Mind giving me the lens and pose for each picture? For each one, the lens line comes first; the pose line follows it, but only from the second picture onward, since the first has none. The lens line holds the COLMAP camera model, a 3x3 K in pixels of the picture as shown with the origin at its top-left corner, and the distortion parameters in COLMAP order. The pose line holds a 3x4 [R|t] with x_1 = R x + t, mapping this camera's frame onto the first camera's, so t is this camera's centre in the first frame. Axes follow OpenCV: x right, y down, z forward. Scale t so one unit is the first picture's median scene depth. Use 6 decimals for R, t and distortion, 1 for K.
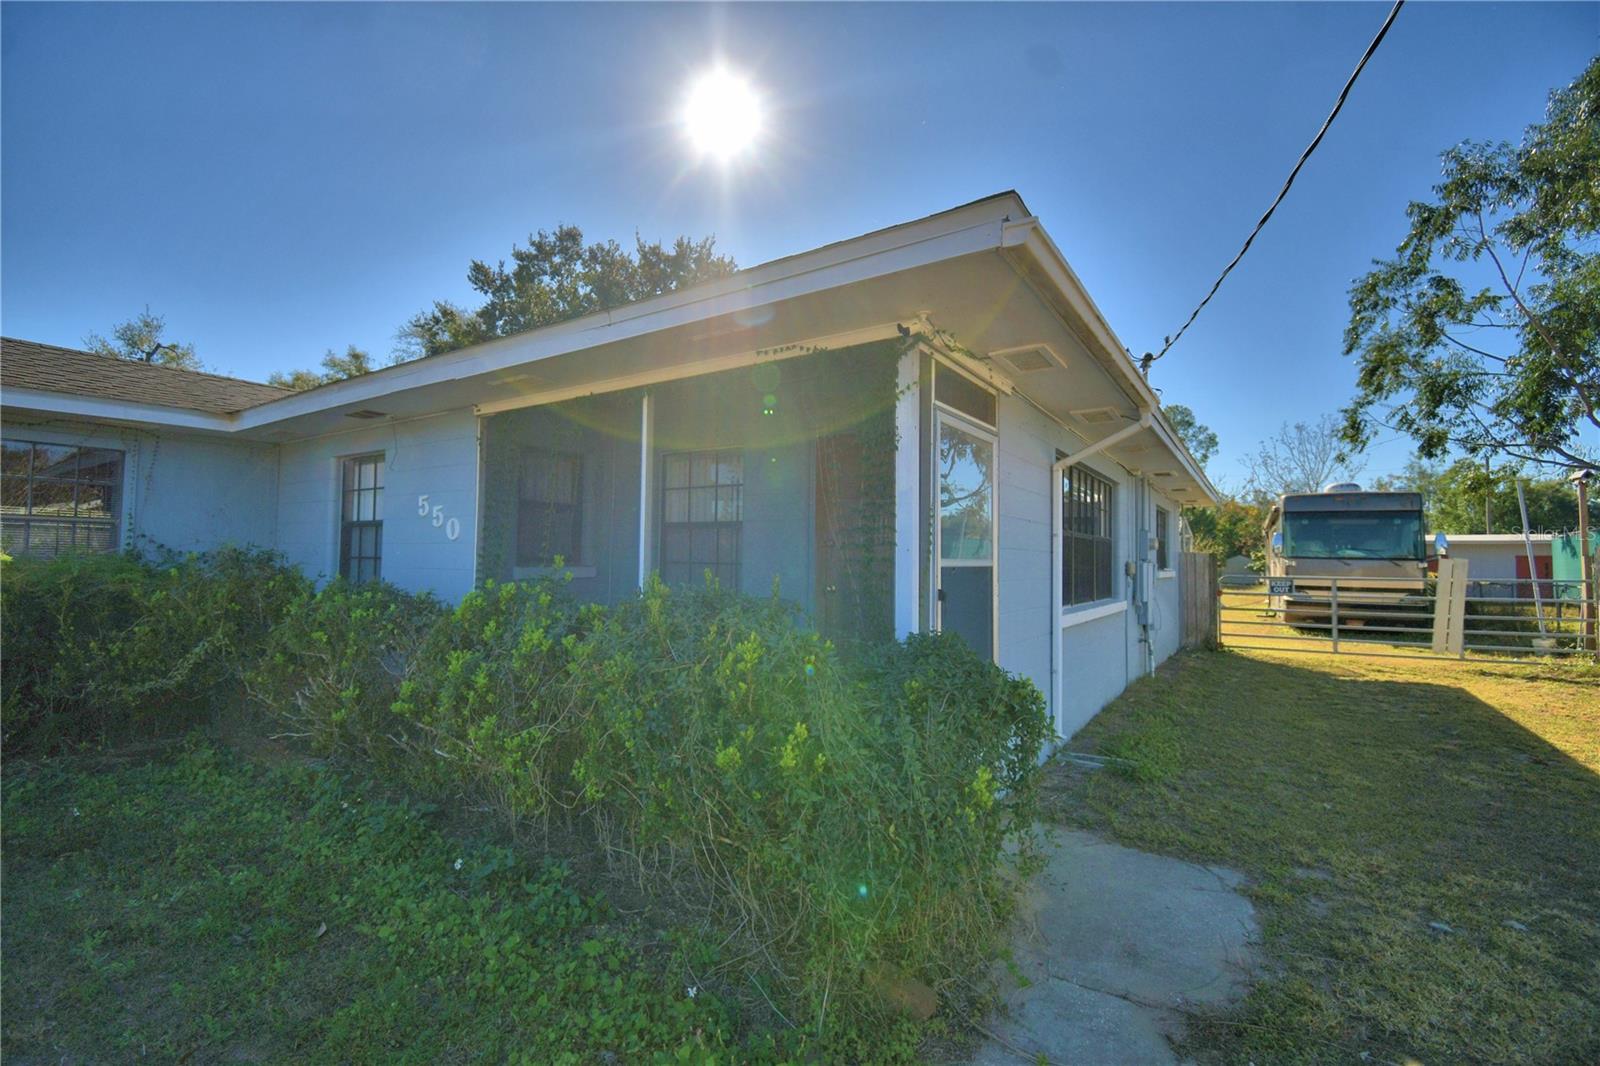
lens RADIAL K [[706.8, 0, 800.0], [0, 706.8, 533.0], [0, 0, 1]] dist [0.021717, -0.029075]
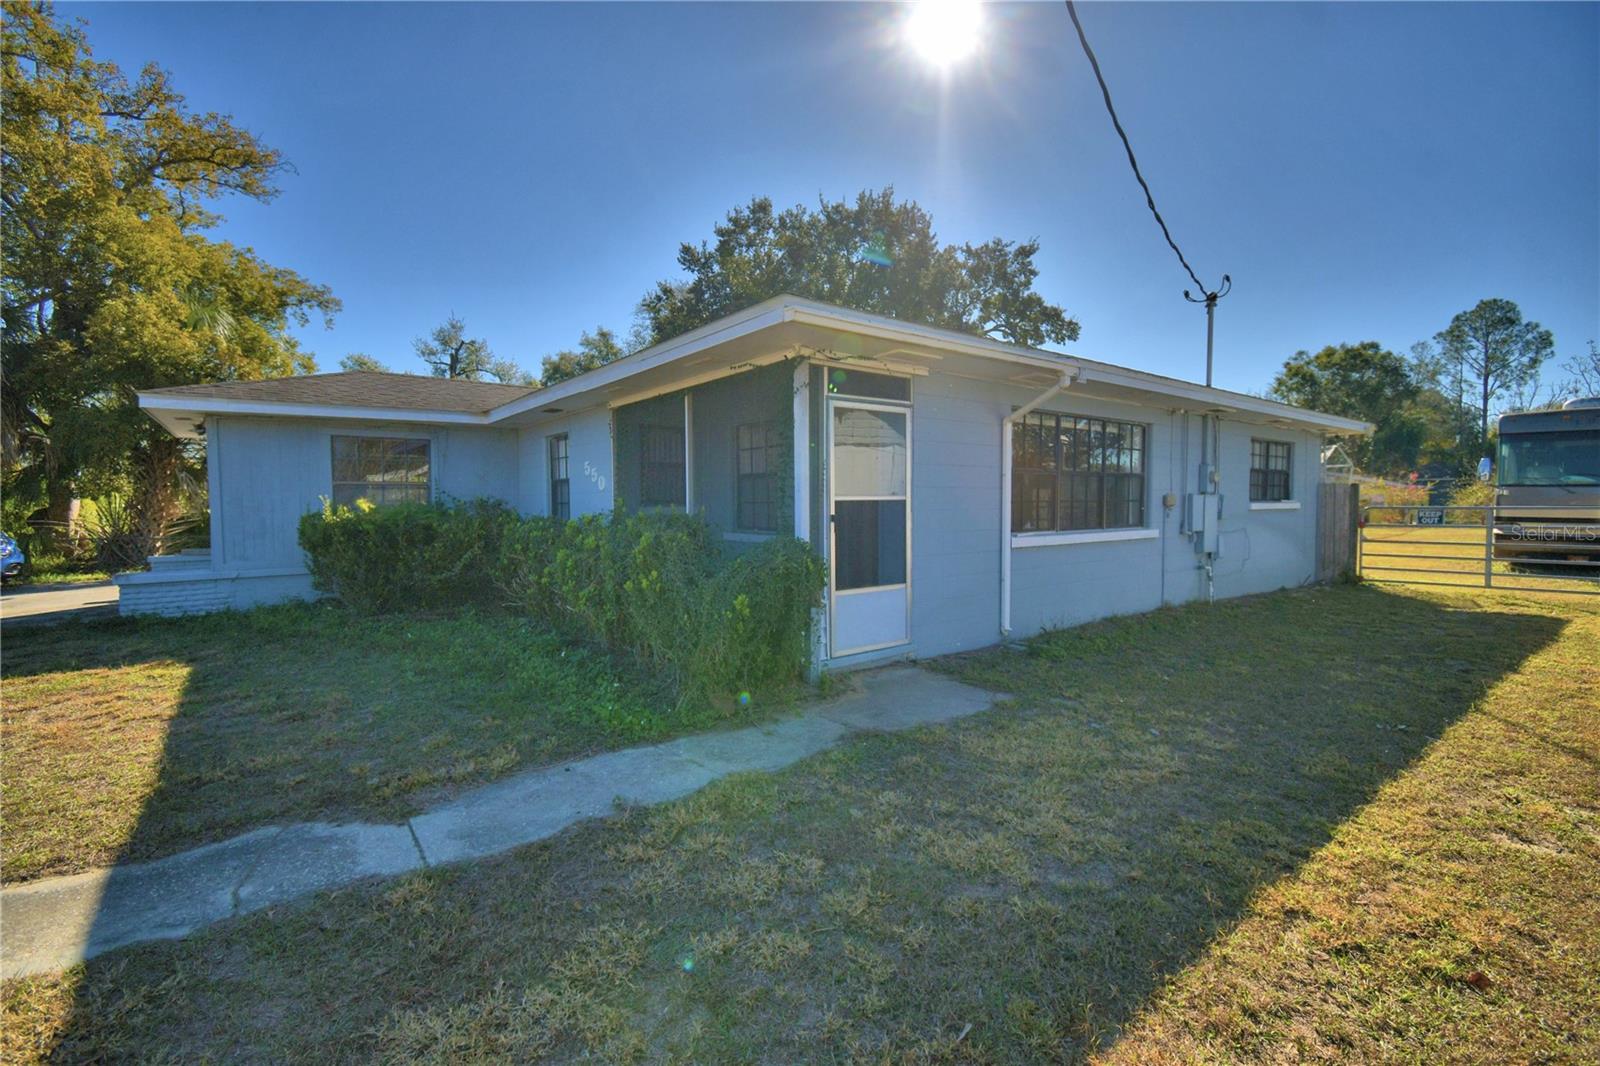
lens RADIAL K [[701.0, 0, 791.2], [0, 701.0, 532.0], [0, 0, 1]] dist [0.020333, -0.026940]
pose [[0.948551, -0.006122, -0.316565, 0.063468], [0.031388, 0.996706, 0.074775, -0.000142], [0.315064, -0.080864, 0.945619, -0.053573]]
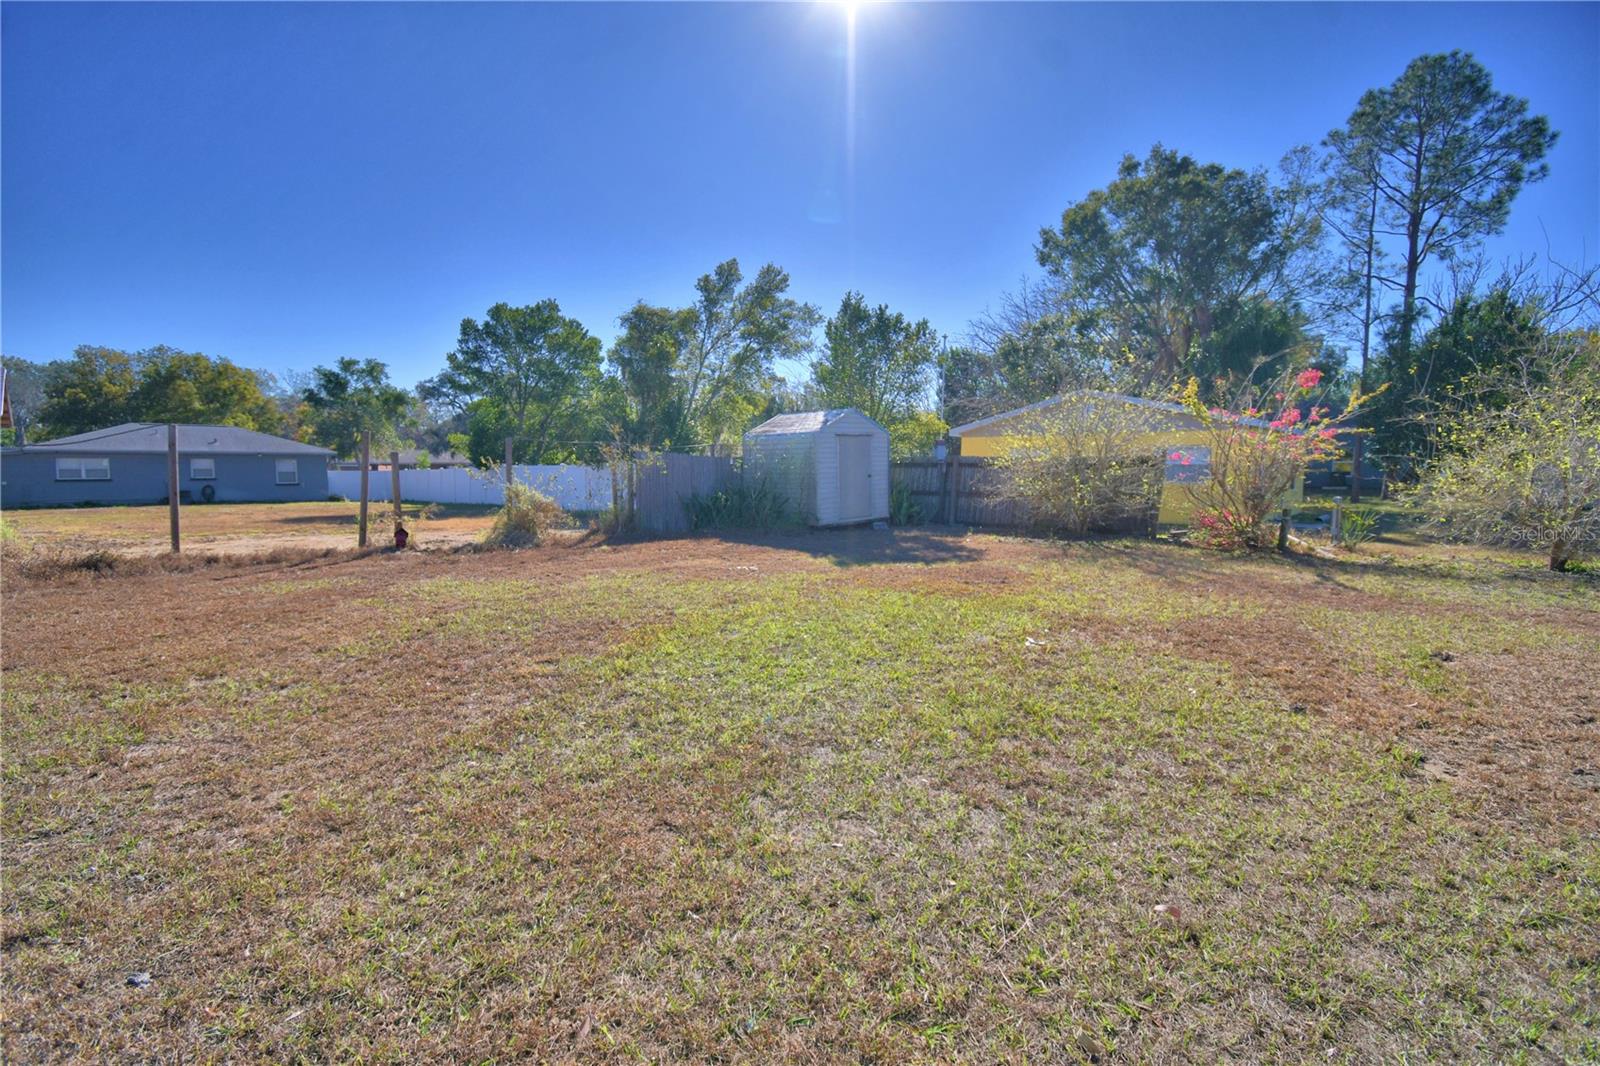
lens RADIAL K [[725.2, 0, 774.2], [0, 725.2, 544.1], [0, 0, 1]] dist [0.020911, -0.024482]
pose [[0.987868, 0.010715, -0.154927, 0.723901], [0.011299, 0.990014, 0.140514, 0.092247], [0.154885, -0.140560, 0.977882, 1.631726]]
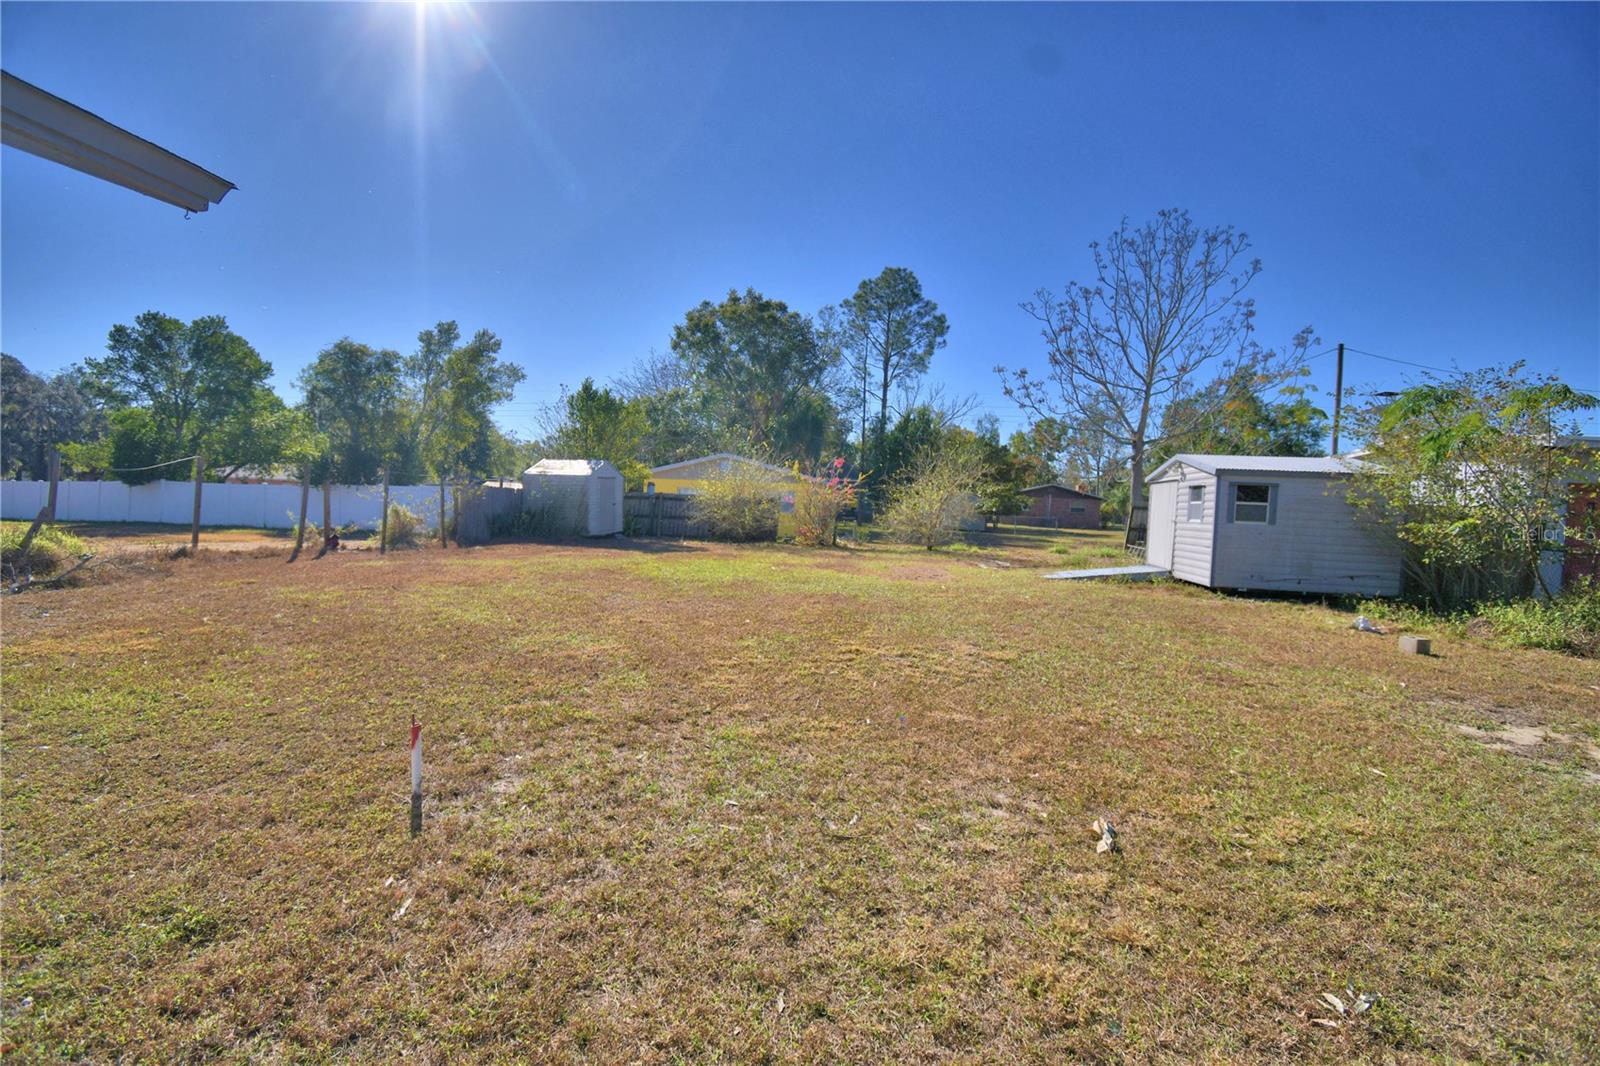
lens RADIAL K [[696.0, 0, 792.8], [0, 696.0, 527.2], [0, 0, 1]] dist [0.018941, -0.025676]
pose [[0.912989, 0.011185, 0.407832, 0.527990], [-0.044760, 0.996336, 0.072876, 0.073907], [-0.405522, -0.084789, 0.910144, 1.291498]]
